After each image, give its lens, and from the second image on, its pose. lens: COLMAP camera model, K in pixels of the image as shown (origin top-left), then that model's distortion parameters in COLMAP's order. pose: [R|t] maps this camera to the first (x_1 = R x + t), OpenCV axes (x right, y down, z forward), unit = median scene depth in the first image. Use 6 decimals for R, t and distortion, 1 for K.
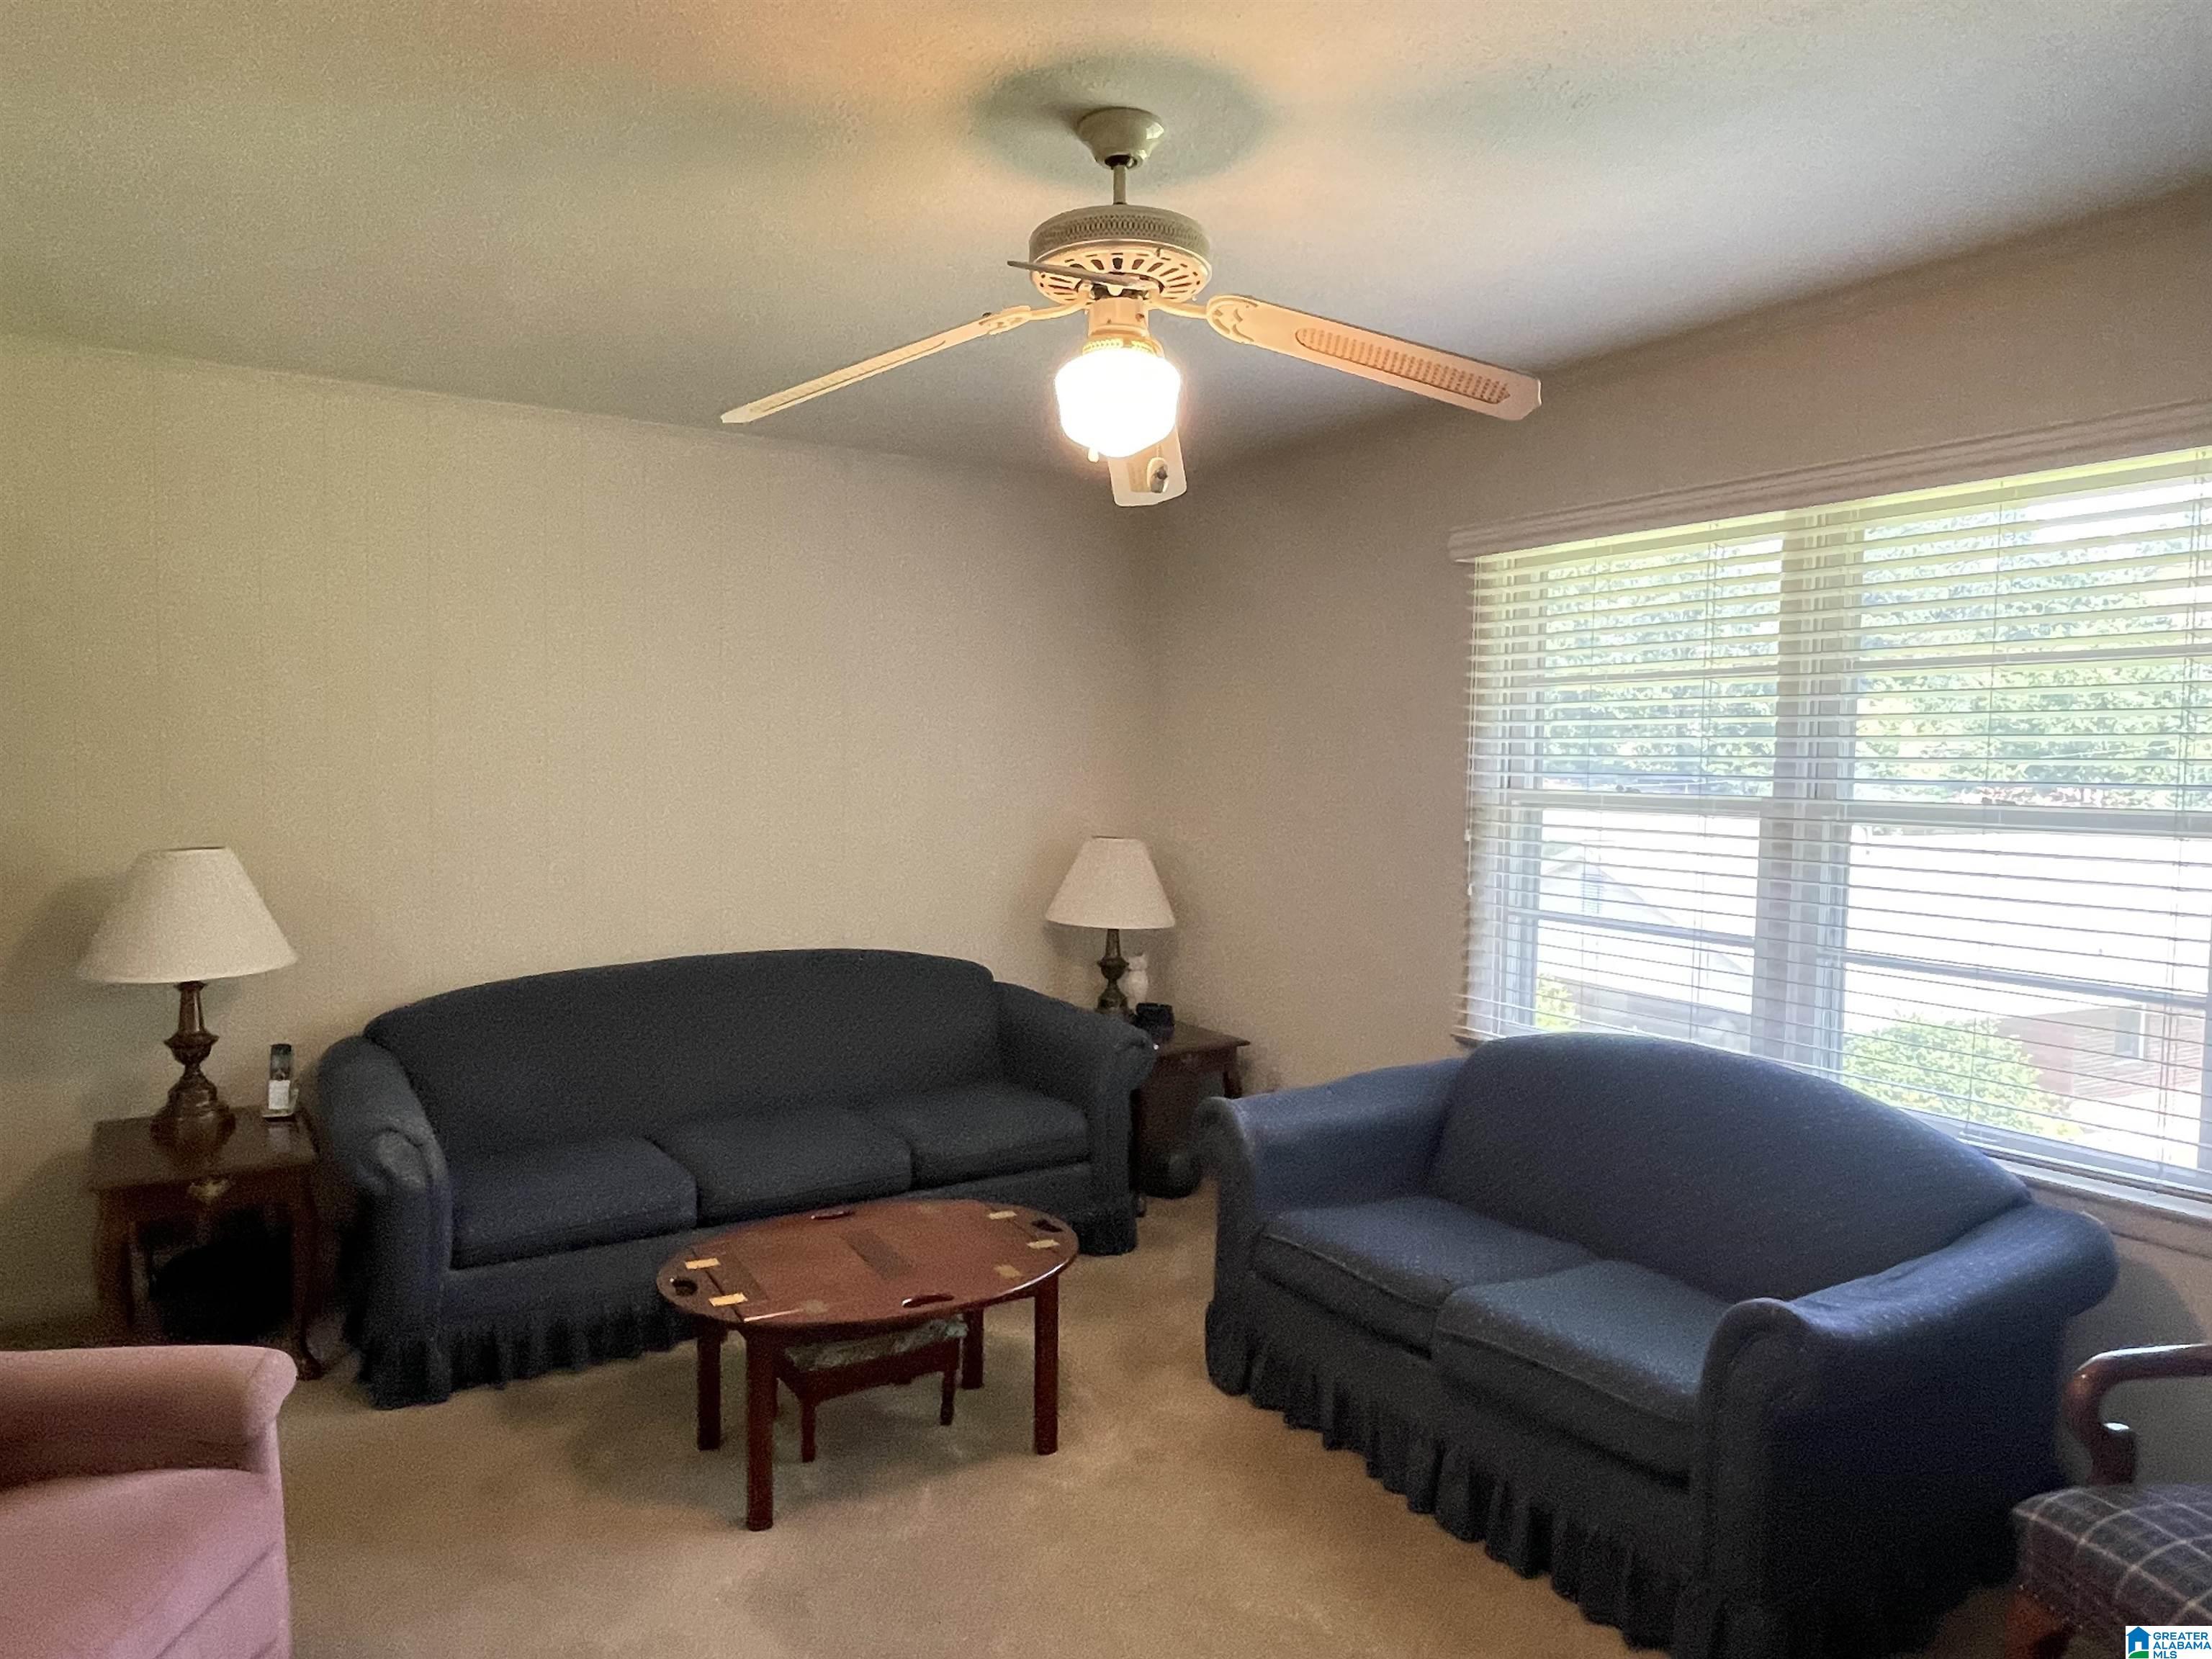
lens RADIAL K [[1399.6, 0, 1106.8], [0, 1399.6, 825.5], [0, 0, 1]] dist [0.007191, -0.015936]
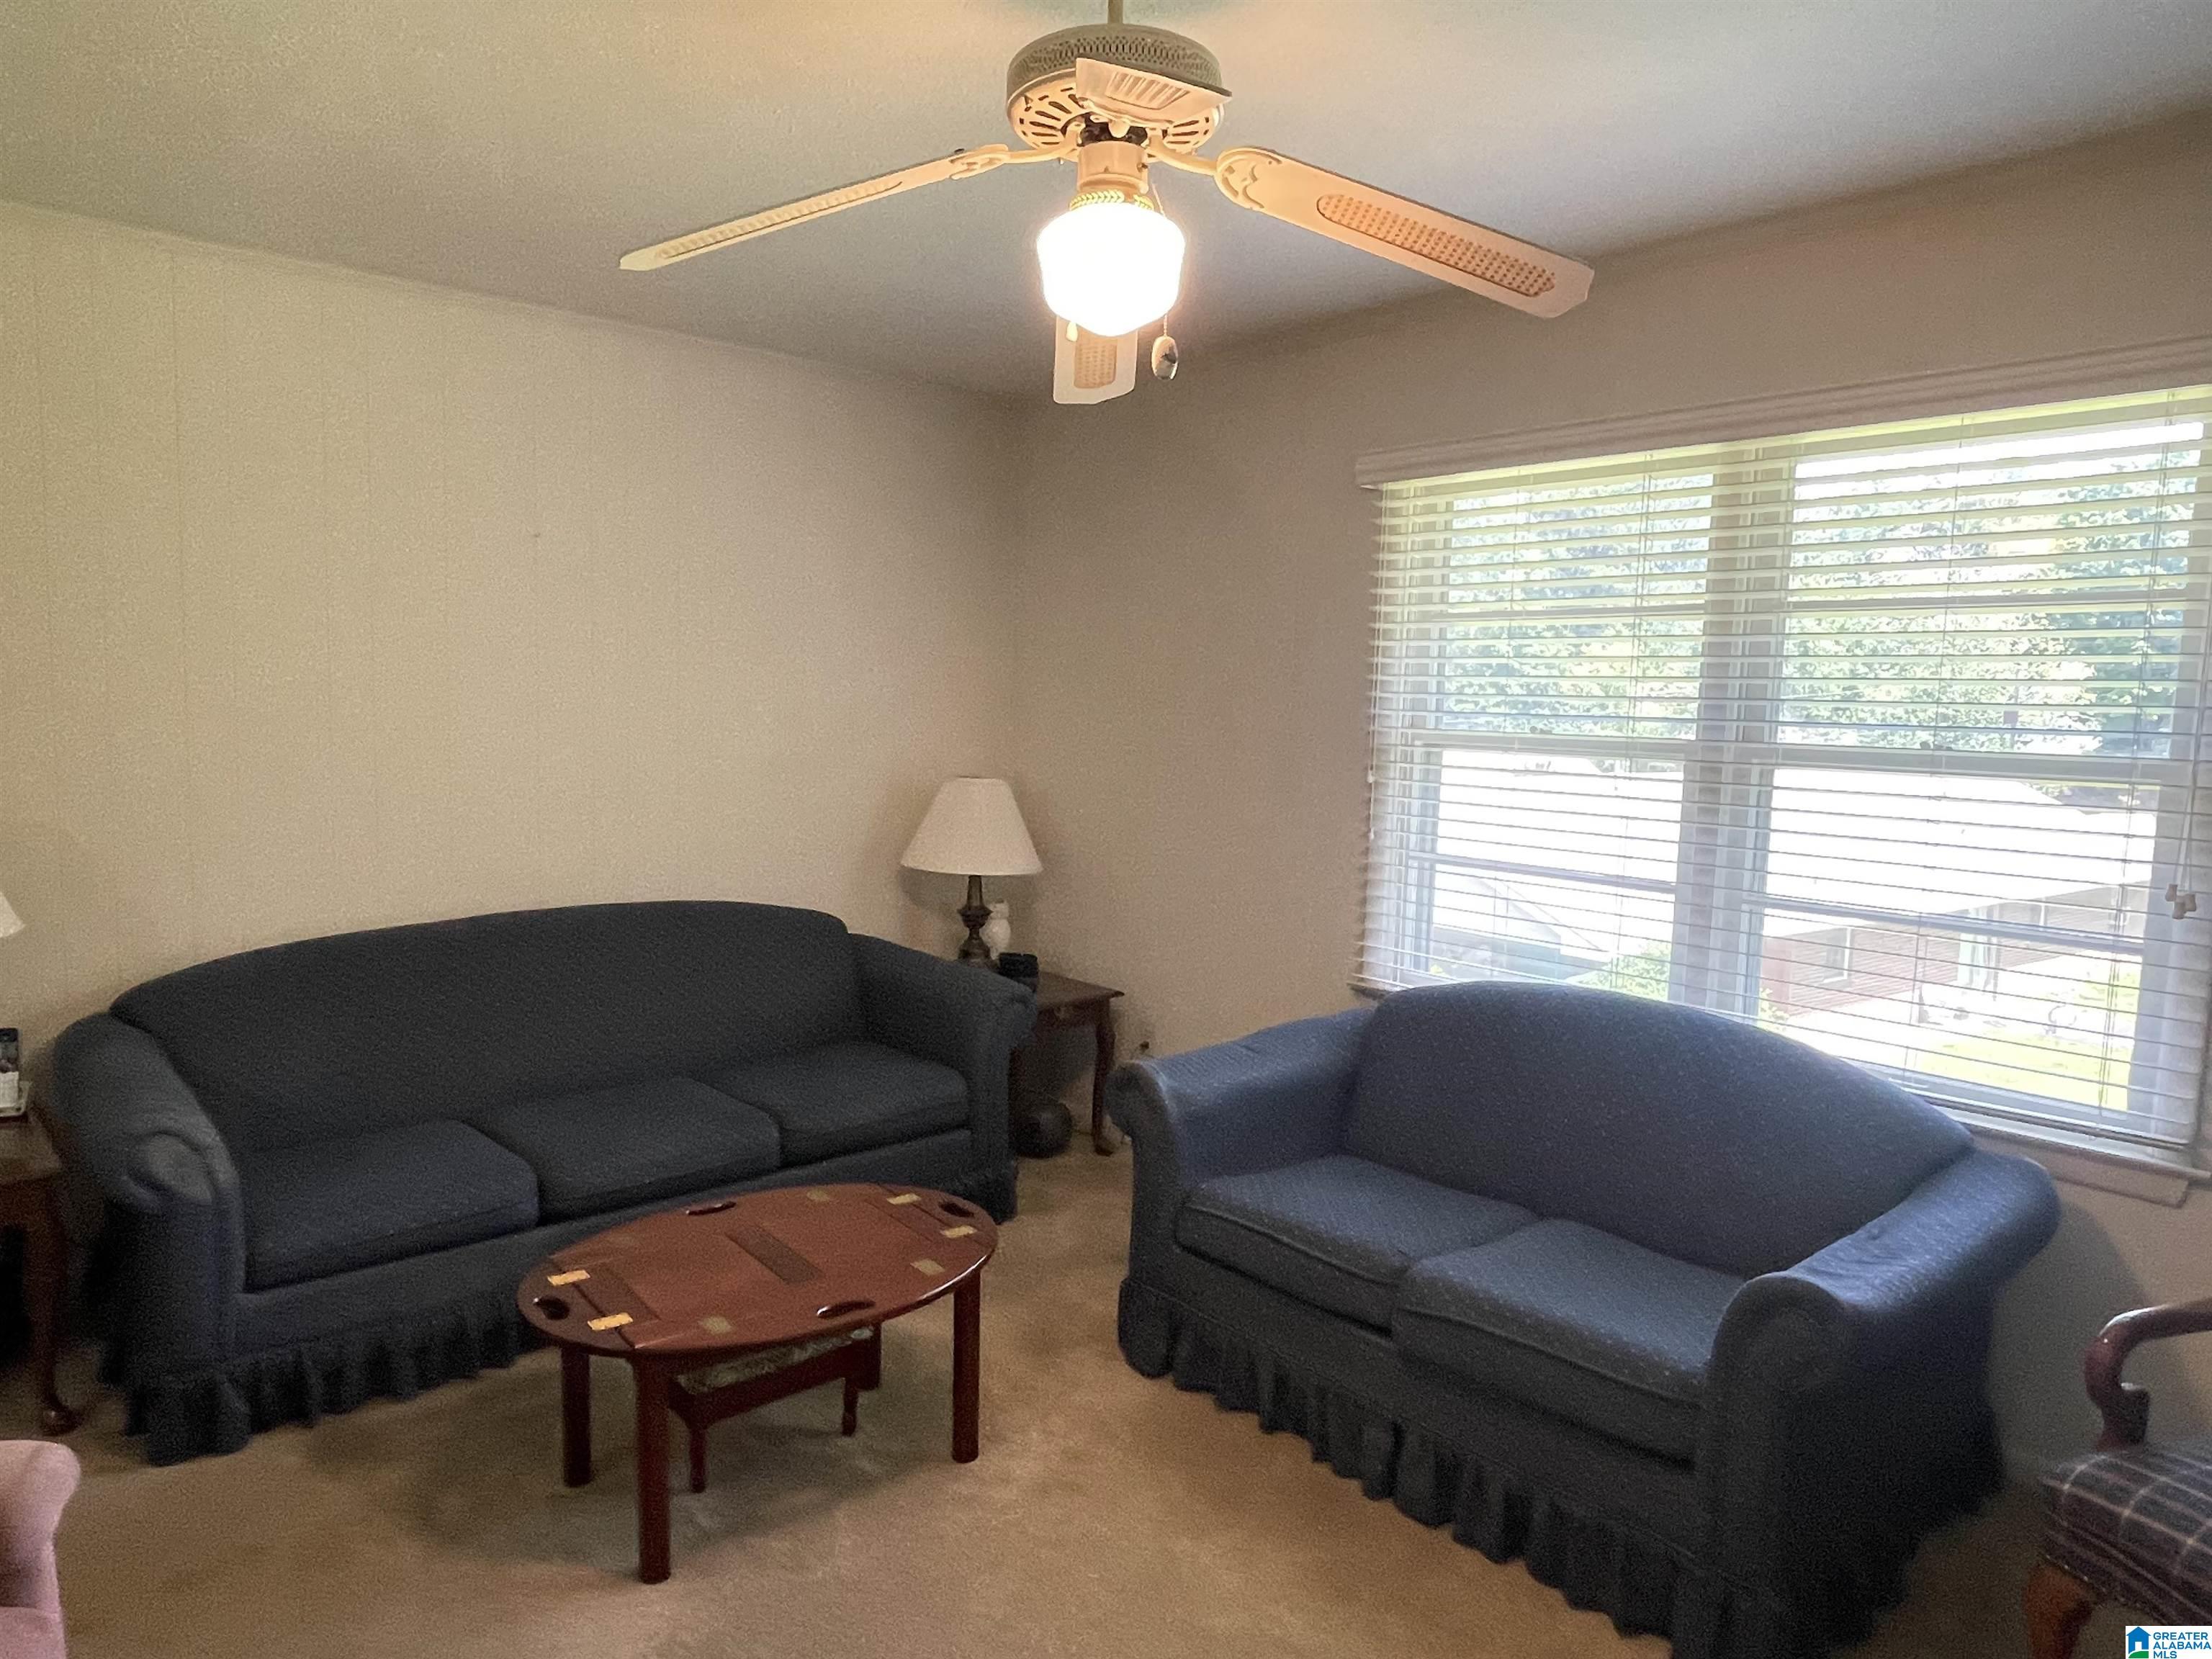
lens RADIAL K [[1399.6, 0, 1108.8], [0, 1399.6, 825.4], [0, 0, 1]] dist [0.007191, -0.015936]
pose [[0.987223, -0.003429, 0.159307, -0.088851], [-0.004026, 0.998913, 0.046448, -0.004381], [-0.159293, -0.046496, 0.986136, 0.103092]]
